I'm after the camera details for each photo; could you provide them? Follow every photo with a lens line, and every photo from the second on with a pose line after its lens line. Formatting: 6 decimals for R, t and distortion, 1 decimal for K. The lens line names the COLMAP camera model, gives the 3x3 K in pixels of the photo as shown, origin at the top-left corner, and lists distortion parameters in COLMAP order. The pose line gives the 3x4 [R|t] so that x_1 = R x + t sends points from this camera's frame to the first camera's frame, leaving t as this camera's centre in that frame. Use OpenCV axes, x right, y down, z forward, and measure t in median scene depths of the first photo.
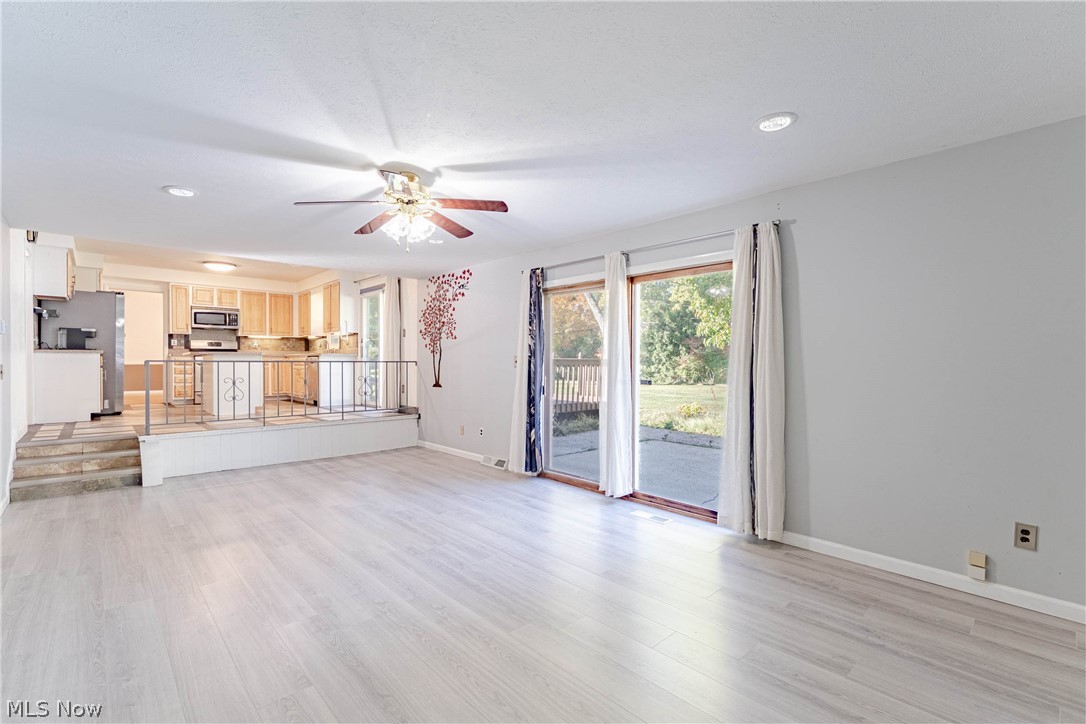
lens RADIAL K [[490.2, 0, 549.1], [0, 490.2, 362.2], [0, 0, 1]] dist [0.000456, 0.000933]
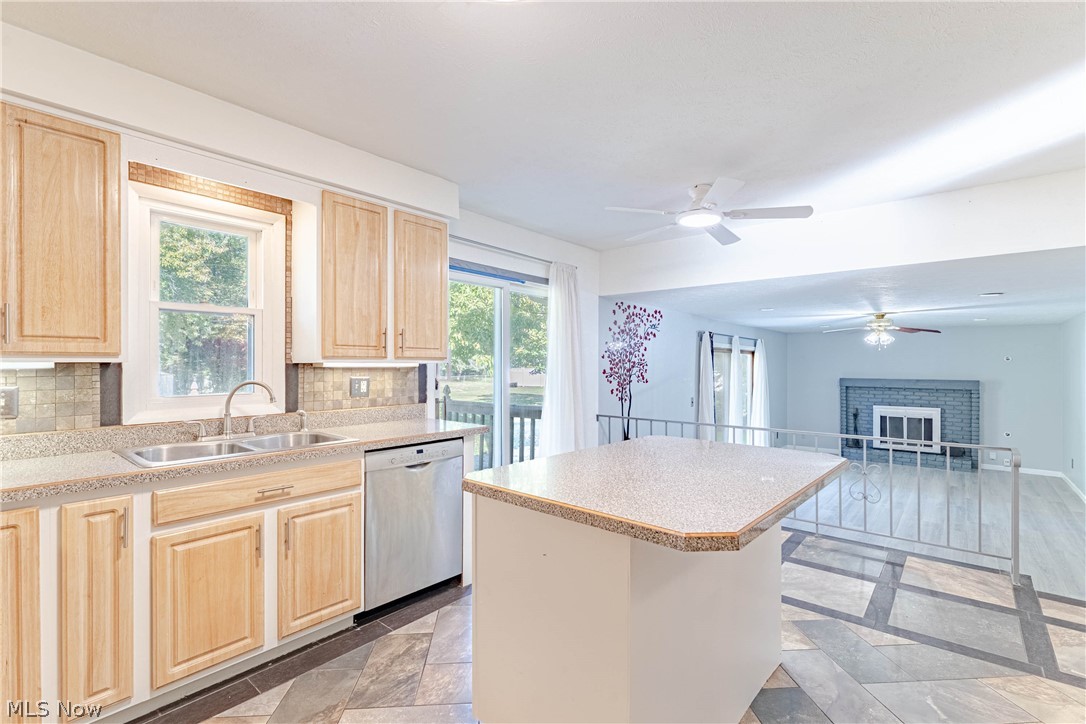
lens RADIAL K [[490.2, 0, 549.7], [0, 490.2, 364.2], [0, 0, 1]] dist [0.000456, 0.000933]
pose [[-0.123202, 0.001181, 0.992381, -0.999789], [-0.001330, 0.999998, -0.001355, -0.075578], [-0.992381, -0.001487, -0.123200, 1.217507]]
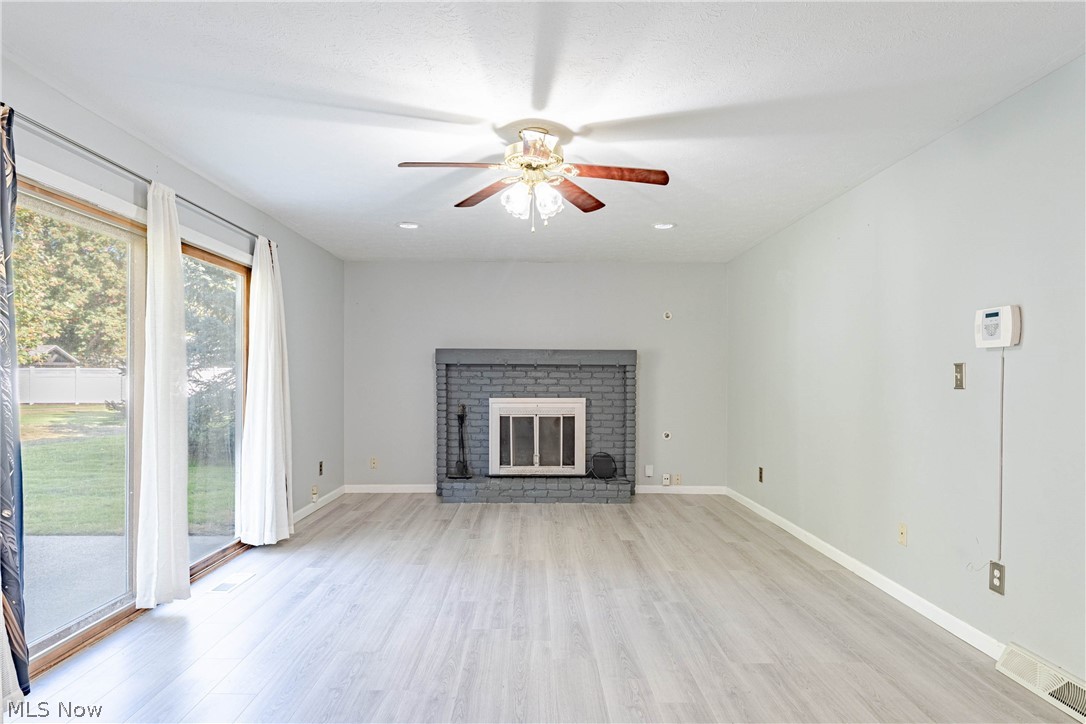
lens RADIAL K [[636.9, 0, 545.2], [0, 636.9, 372.4], [0, 0, 1]] dist [0.007484, 0.000769]
pose [[-0.742933, -0.002993, 0.669359, -0.452115], [-0.003764, 0.999993, 0.000294, -0.001427], [-0.669355, -0.002301, -0.742939, 0.806957]]
